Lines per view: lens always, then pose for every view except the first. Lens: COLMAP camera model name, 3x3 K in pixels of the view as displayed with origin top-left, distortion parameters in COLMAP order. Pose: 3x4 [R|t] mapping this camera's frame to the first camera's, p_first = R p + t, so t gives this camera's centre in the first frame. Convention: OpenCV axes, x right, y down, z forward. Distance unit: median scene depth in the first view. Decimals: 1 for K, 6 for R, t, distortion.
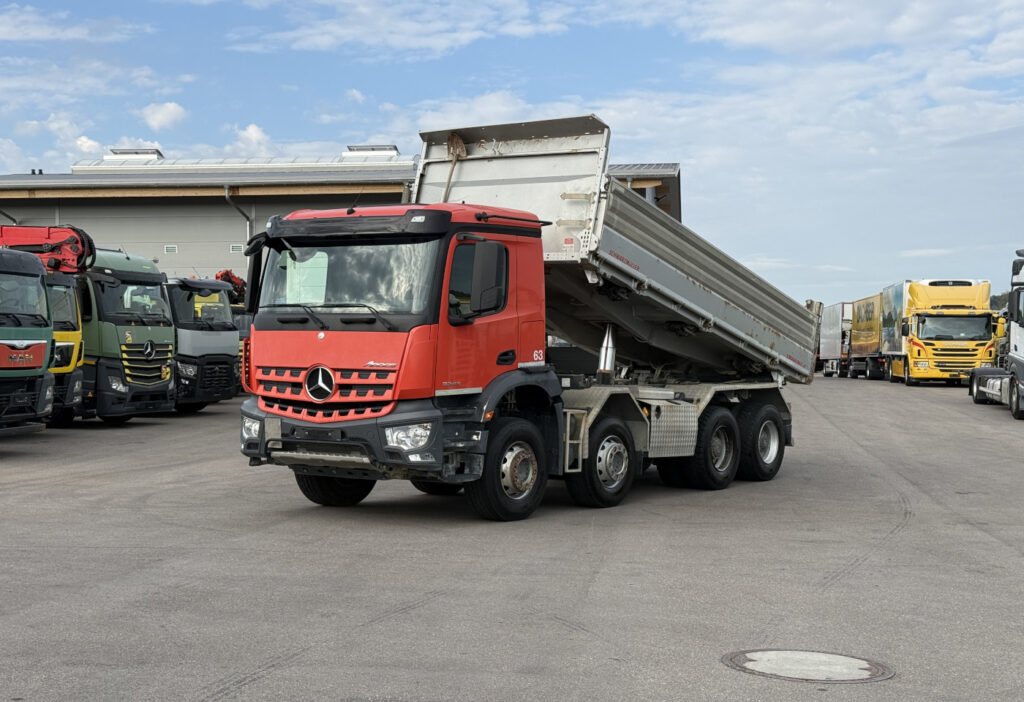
lens RADIAL K [[1492.0, 0, 529.1], [0, 1492.0, 347.4], [0, 0, 1]] dist [0.101680, 0.000000]
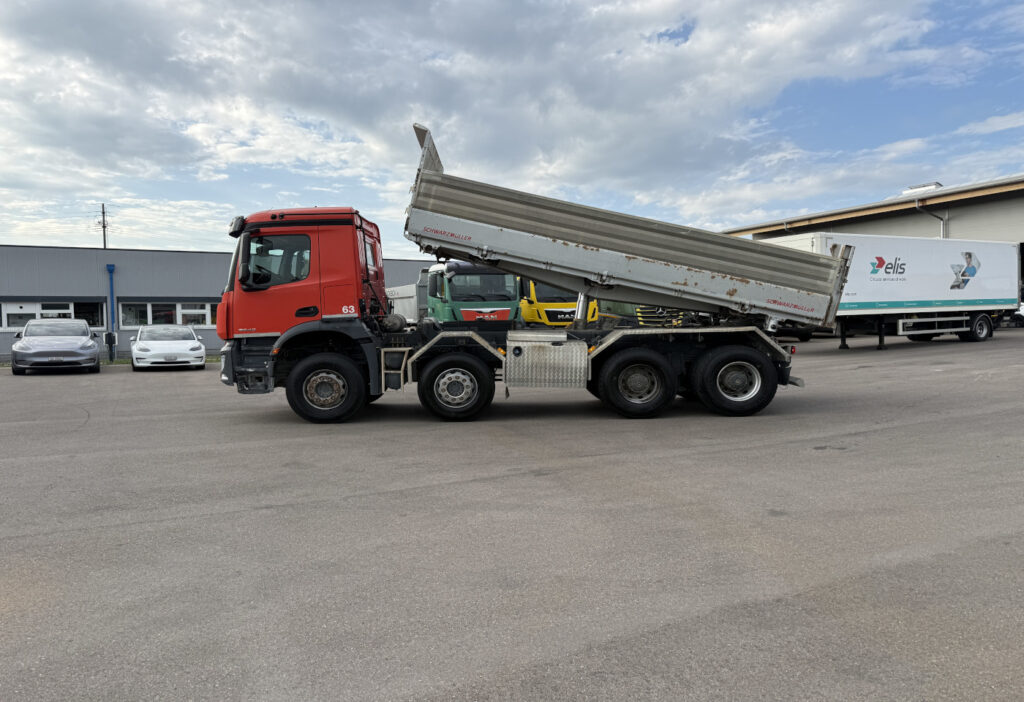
lens RADIAL K [[738.0, 0, 515.7], [0, 738.0, 384.2], [0, 0, 1]] dist [0.034129, -0.035285]
pose [[0.558493, 0.054548, -0.827714, 0.691631], [0.025189, 0.996260, 0.082651, 0.022448], [0.829127, -0.067009, 0.555031, 0.751348]]
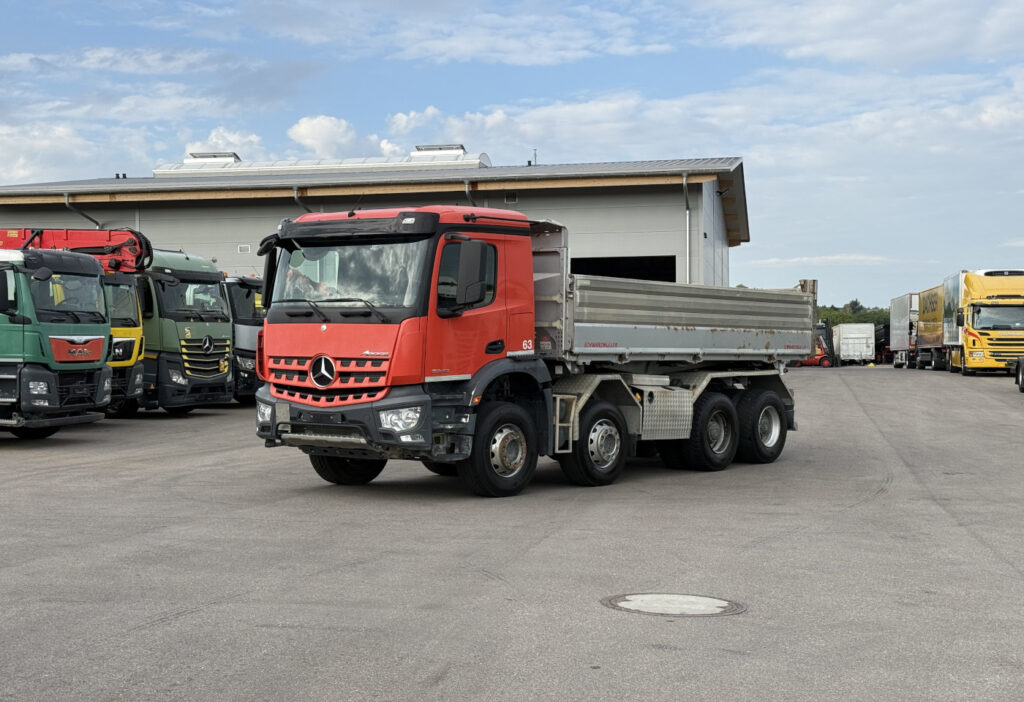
lens RADIAL K [[1492.0, 0, 527.1], [0, 1492.0, 351.3], [0, 0, 1]] dist [0.101680, 0.000000]
pose [[0.997996, -0.007259, -0.062859, 0.075226], [0.007632, 0.999955, 0.005696, 0.004040], [0.062815, -0.006165, 0.998006, -0.082590]]
